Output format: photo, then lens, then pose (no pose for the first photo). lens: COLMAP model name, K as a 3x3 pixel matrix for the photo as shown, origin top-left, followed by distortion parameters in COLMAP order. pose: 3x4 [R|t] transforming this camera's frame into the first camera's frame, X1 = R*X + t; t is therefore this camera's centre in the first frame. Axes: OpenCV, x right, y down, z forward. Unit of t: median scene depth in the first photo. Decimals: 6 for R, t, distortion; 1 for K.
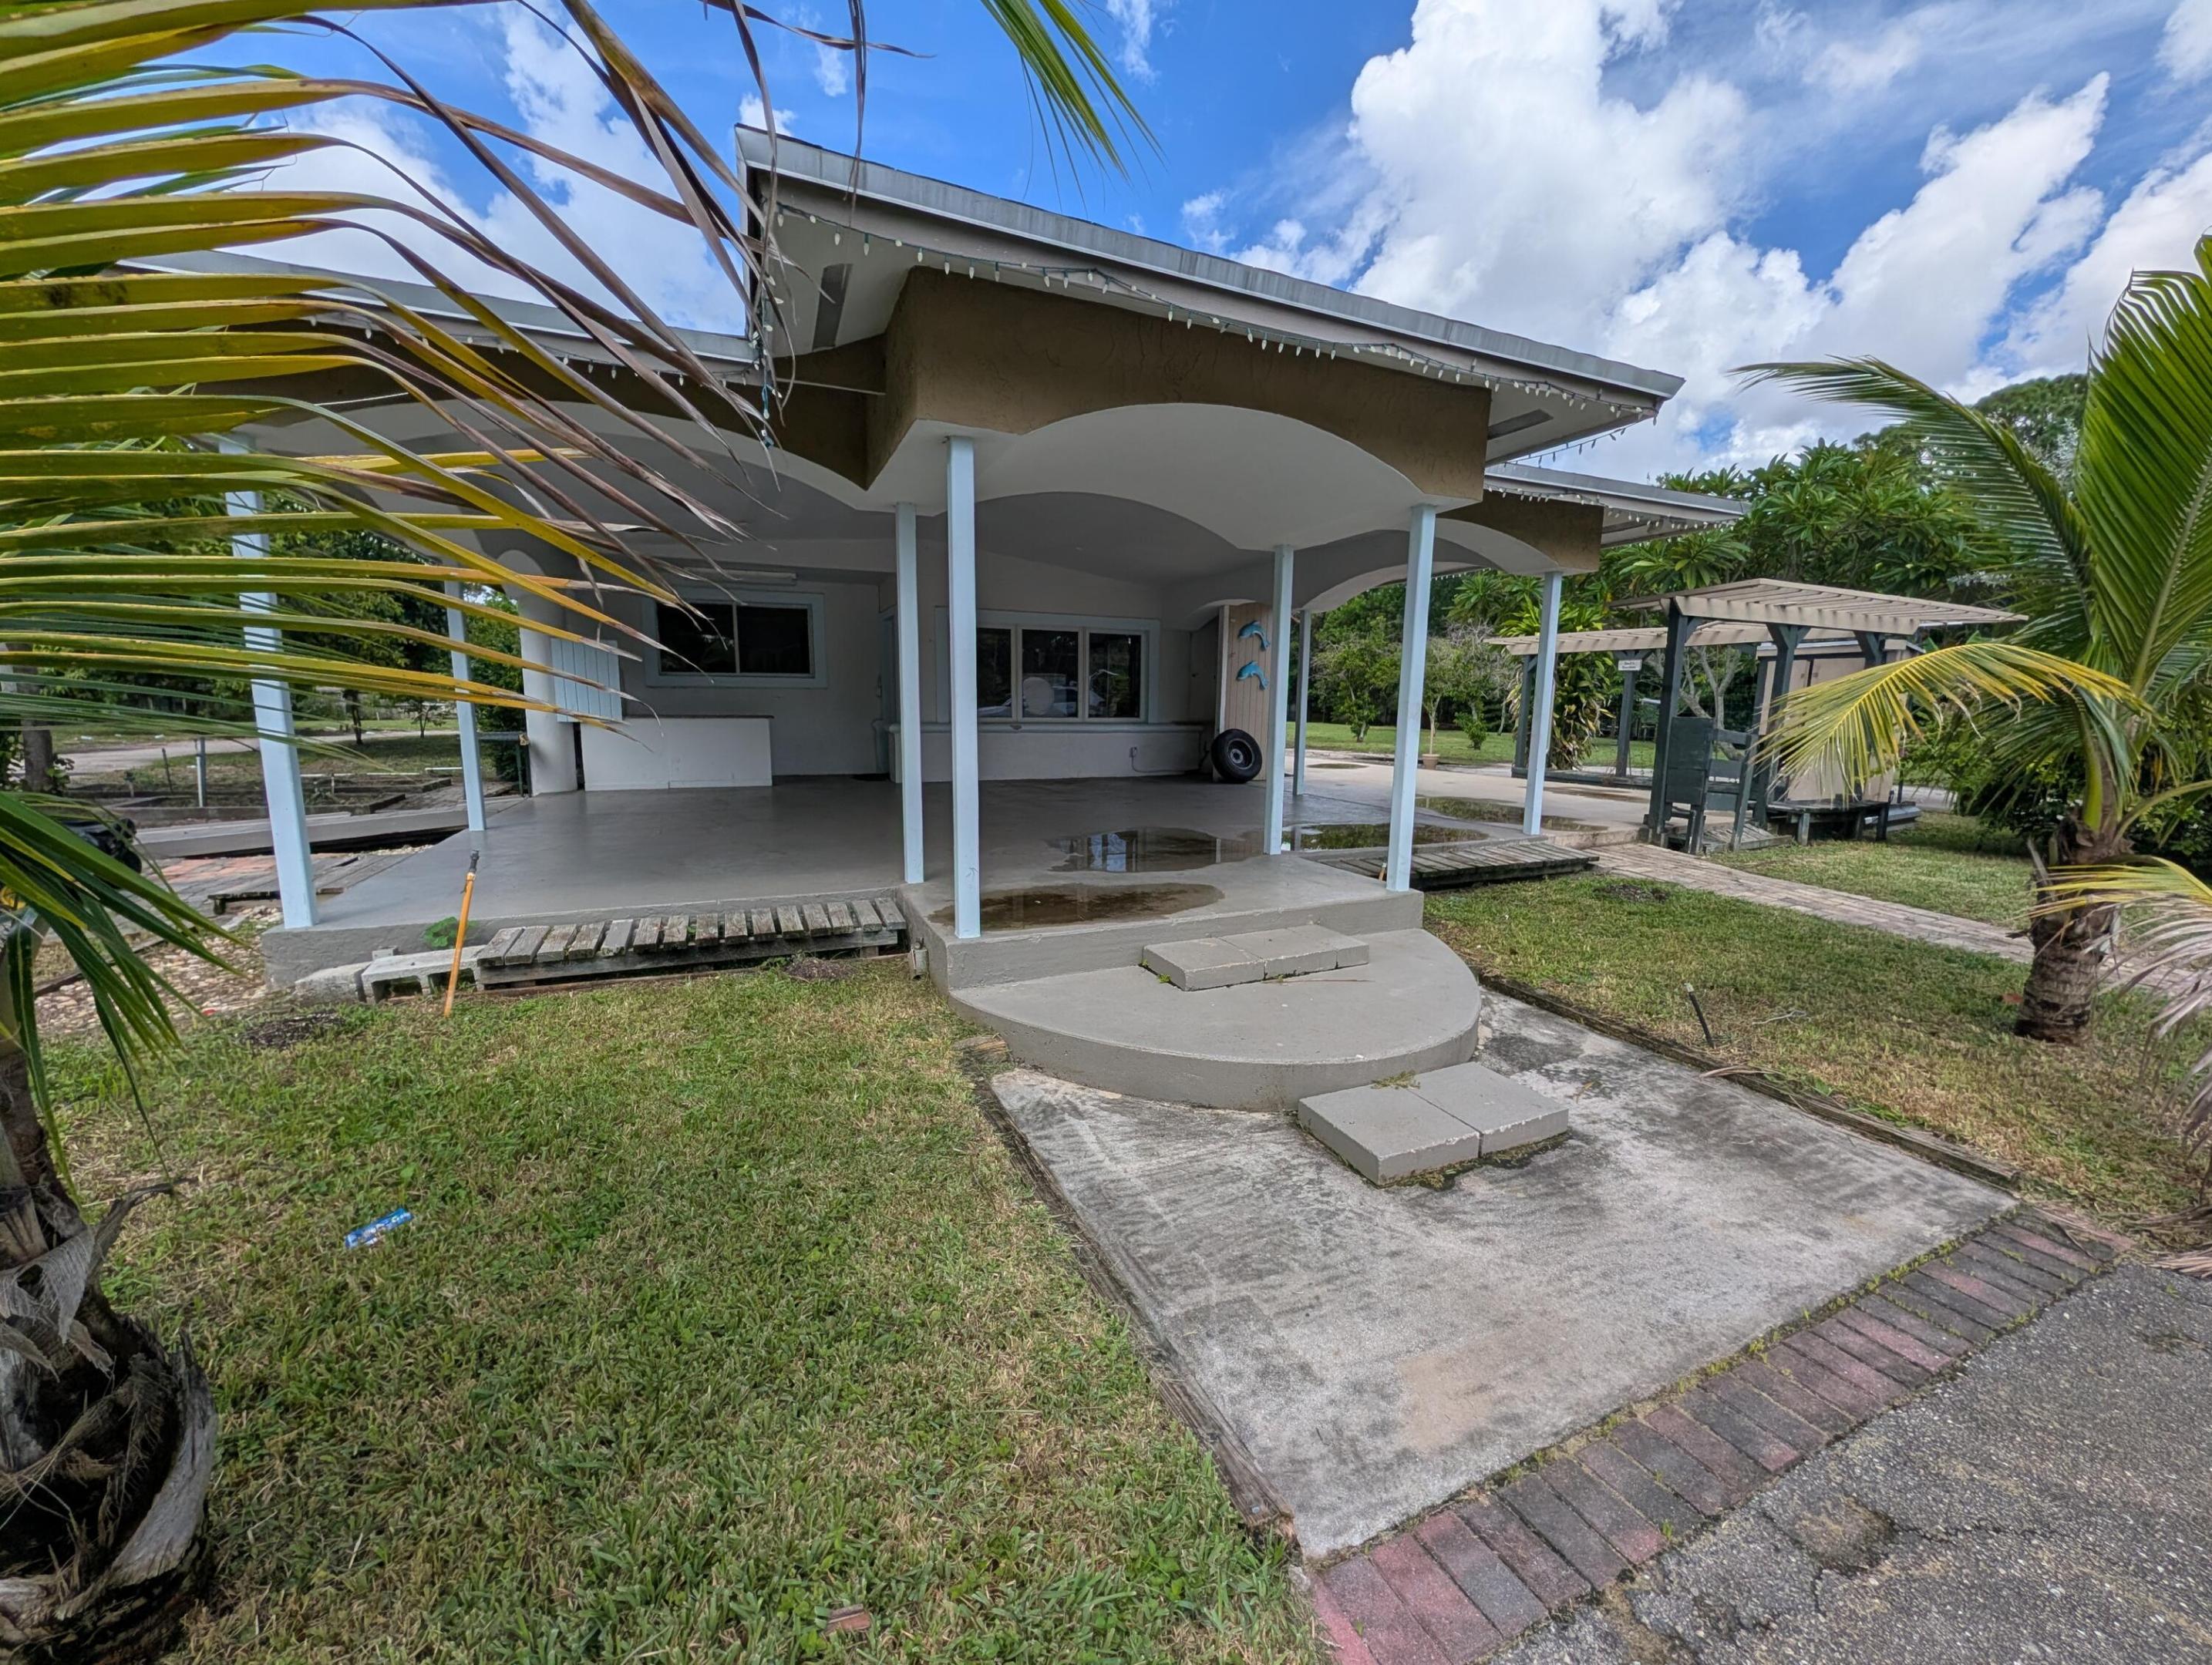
lens RADIAL K [[852.1, 0, 1109.4], [0, 852.1, 835.9], [0, 0, 1]] dist [-0.001145, 0.000946]
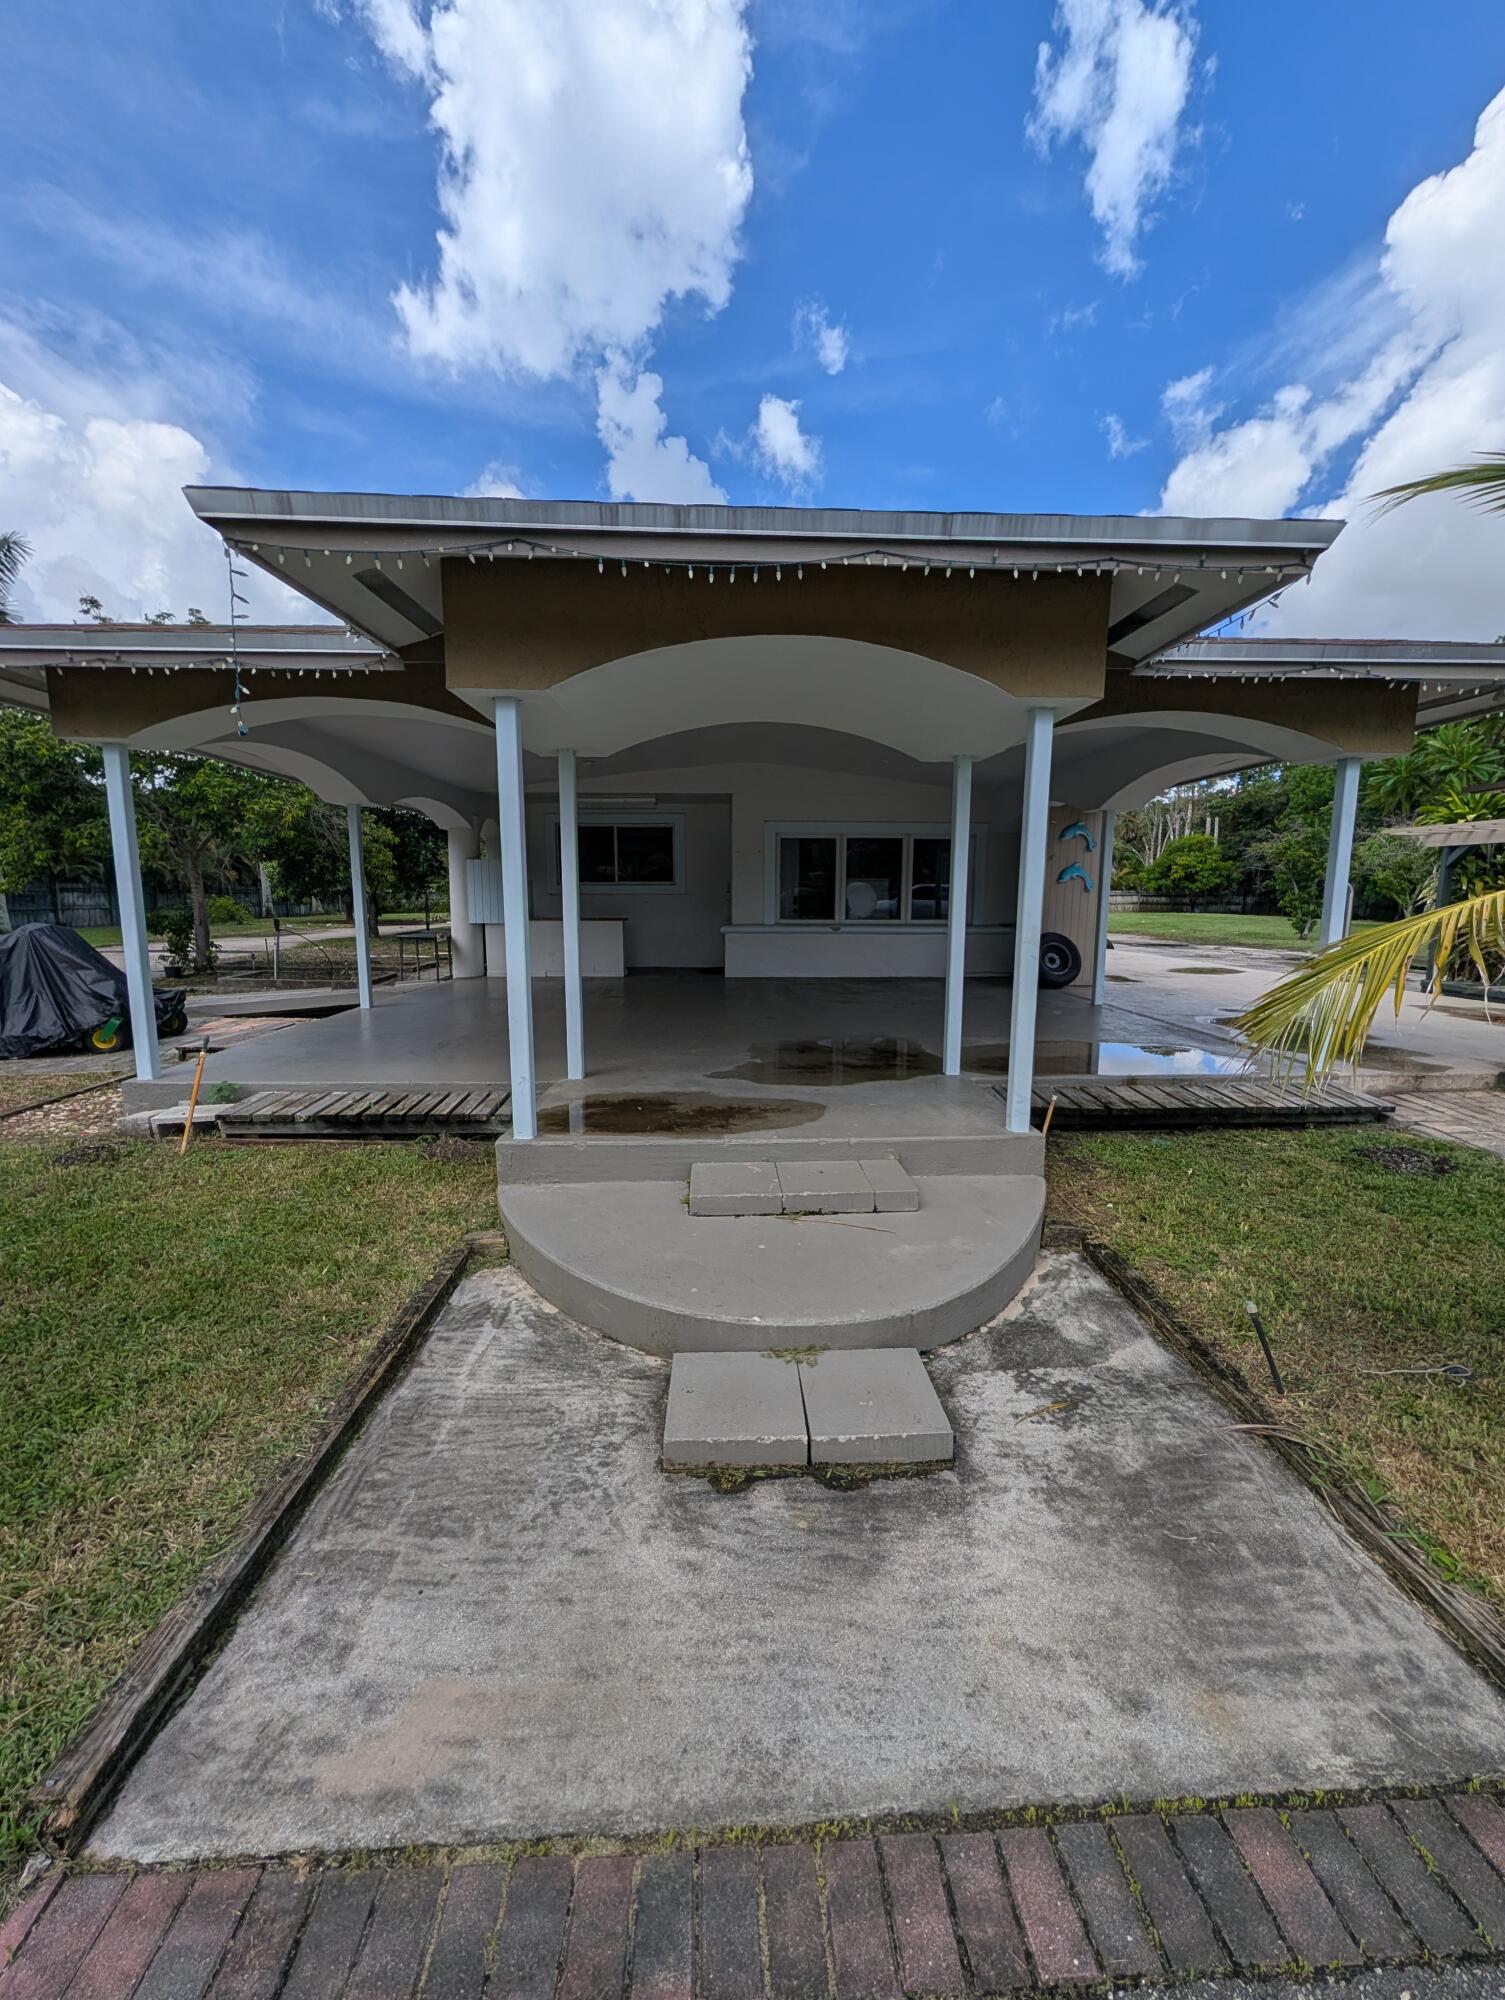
lens RADIAL K [[770.5, 0, 756.2], [0, 770.5, 1004.2], [0, 0, 1]] dist [-0.001145, 0.000946]
pose [[0.928736, 0.046665, -0.367793, 0.479830], [-0.051409, 0.998673, -0.003108, -0.069155], [0.367160, 0.021794, 0.929902, 0.166121]]
